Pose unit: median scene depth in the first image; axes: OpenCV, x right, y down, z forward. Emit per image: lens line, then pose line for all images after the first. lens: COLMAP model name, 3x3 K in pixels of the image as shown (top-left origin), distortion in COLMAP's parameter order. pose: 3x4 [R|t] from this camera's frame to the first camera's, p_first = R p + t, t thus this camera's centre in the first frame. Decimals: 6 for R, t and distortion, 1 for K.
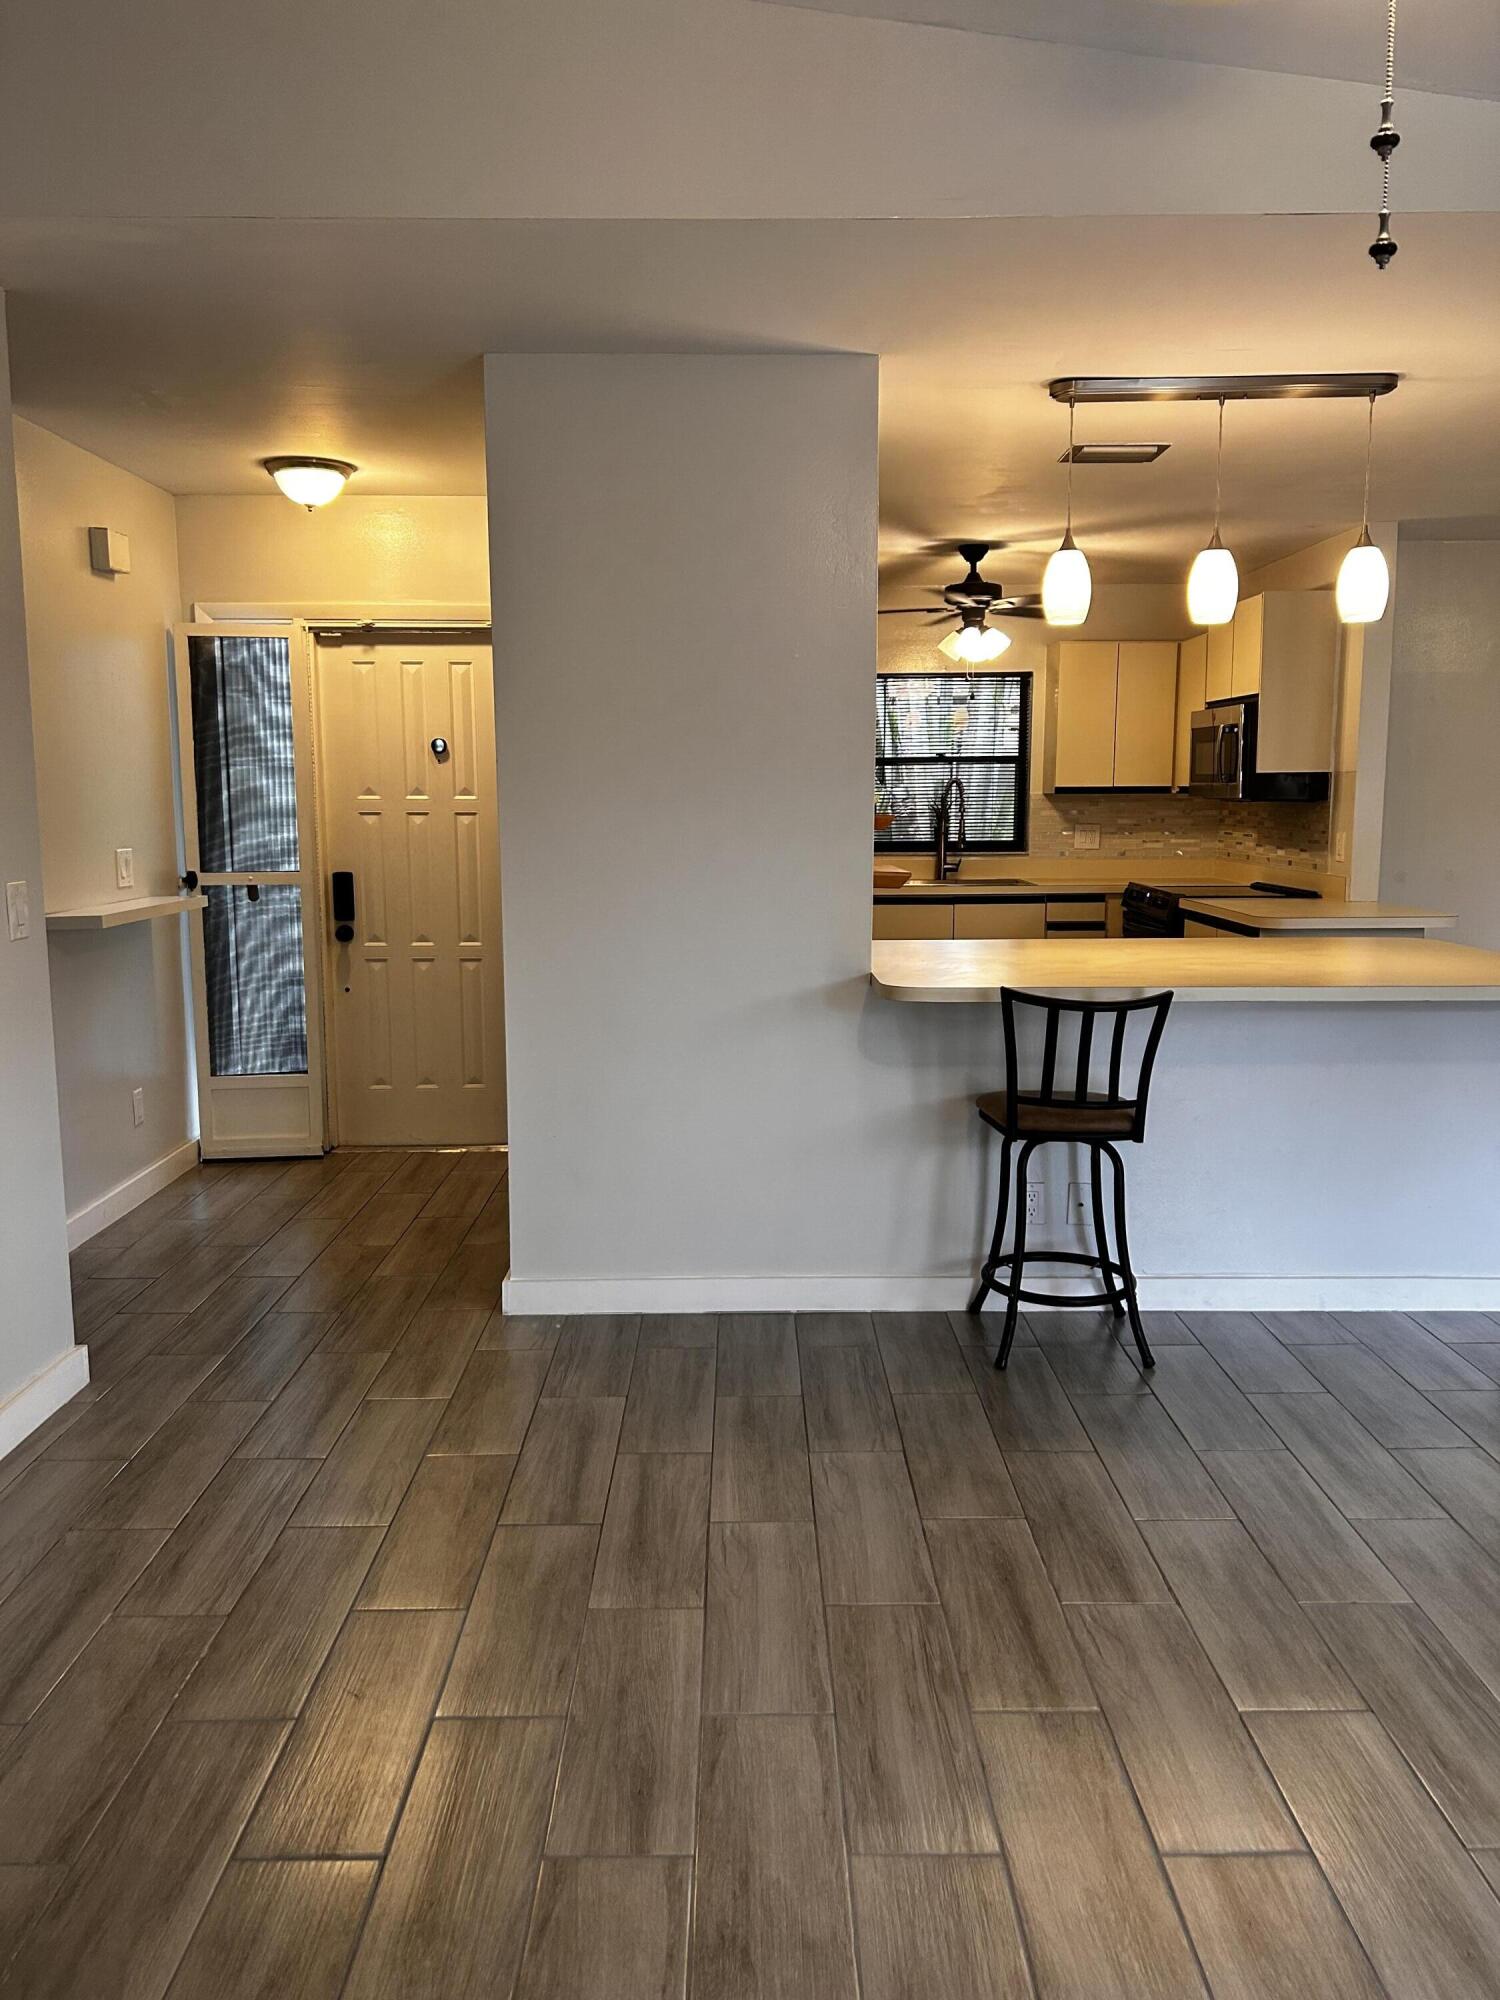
lens RADIAL K [[1509.5, 0, 775.0], [0, 1509.5, 992.9], [0, 0, 1]] dist [0.079321, -0.041029]
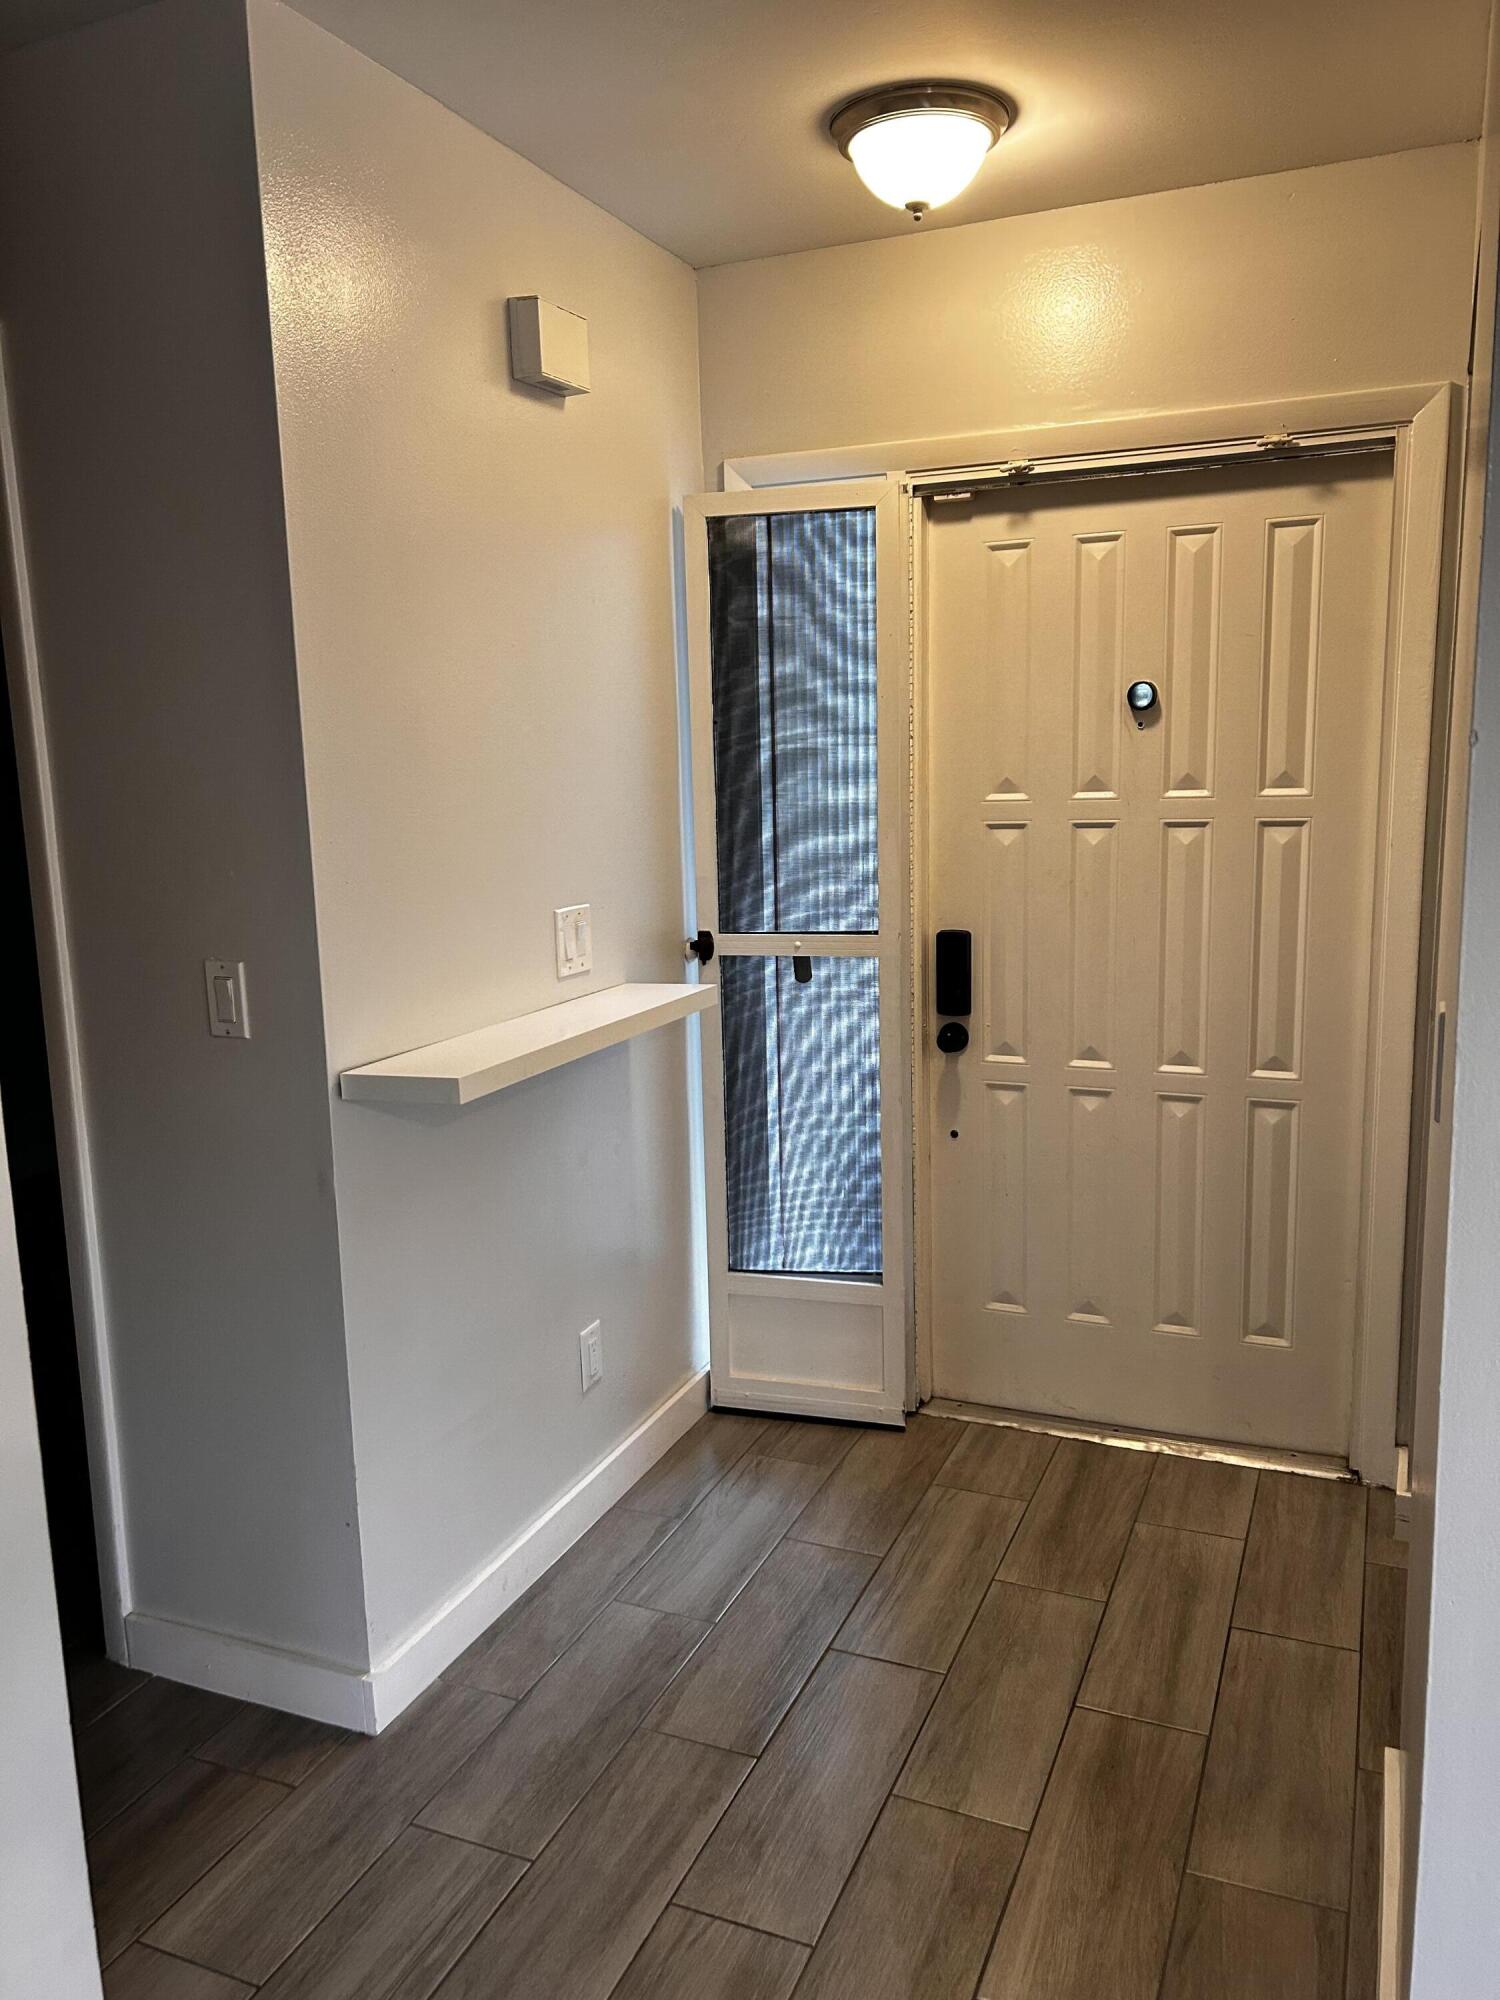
lens RADIAL K [[1509.5, 0, 746.6], [0, 1509.5, 994.5], [0, 0, 1]] dist [0.079321, -0.041029]
pose [[0.911092, 0.044653, -0.409778, -0.128051], [-0.032392, 0.998797, 0.036818, -0.076058], [0.410929, -0.020271, 0.911442, 0.472153]]
